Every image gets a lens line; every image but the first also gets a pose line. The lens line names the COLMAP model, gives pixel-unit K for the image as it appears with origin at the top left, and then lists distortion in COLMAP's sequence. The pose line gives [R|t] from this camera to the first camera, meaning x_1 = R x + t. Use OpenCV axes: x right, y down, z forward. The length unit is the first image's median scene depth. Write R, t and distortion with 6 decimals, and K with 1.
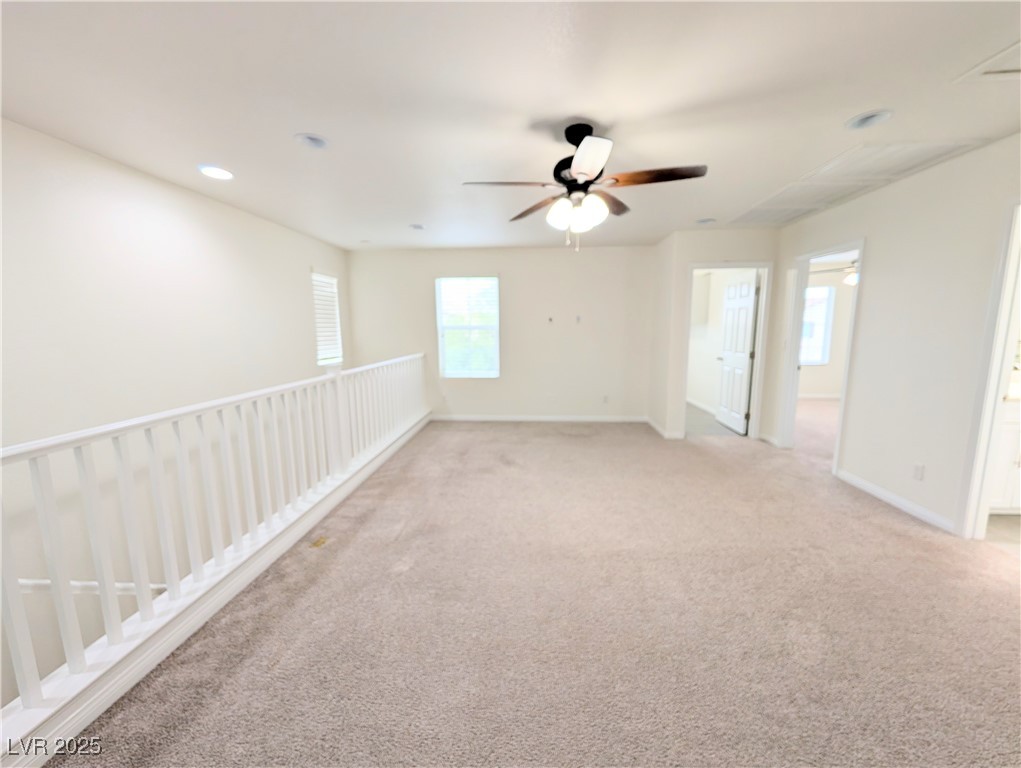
lens RADIAL K [[385.3, 0, 514.3], [0, 385.3, 380.9], [0, 0, 1]] dist [0.000826, 0.000515]
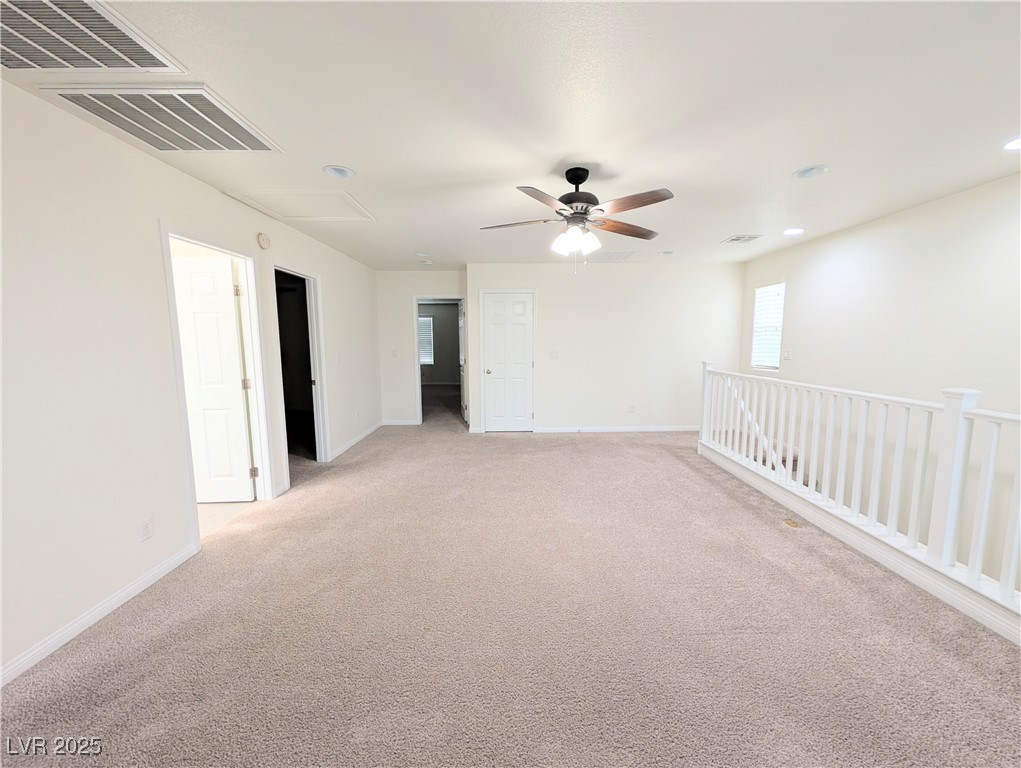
lens RADIAL K [[385.3, 0, 514.3], [0, 385.3, 380.9], [0, 0, 1]] dist [0.000826, 0.000515]
pose [[-0.995856, 0.027975, -0.086536, 0.341835], [0.004082, 0.964304, 0.264765, -0.252041], [0.090854, 0.263314, -0.960422, 1.852873]]
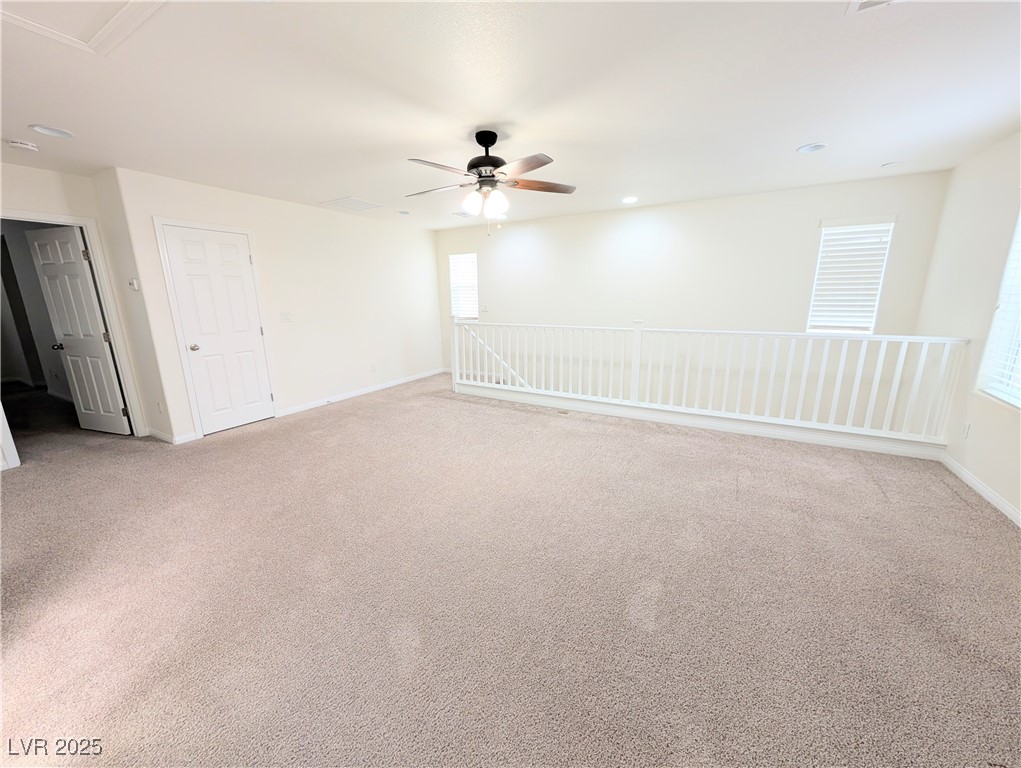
lens RADIAL K [[385.3, 0, 514.3], [0, 385.3, 380.9], [0, 0, 1]] dist [0.000826, 0.000515]
pose [[-0.426548, 0.214689, -0.878615, 1.068678], [-0.130945, 0.946528, 0.294854, -0.197650], [0.894936, 0.240820, -0.375627, 1.415007]]
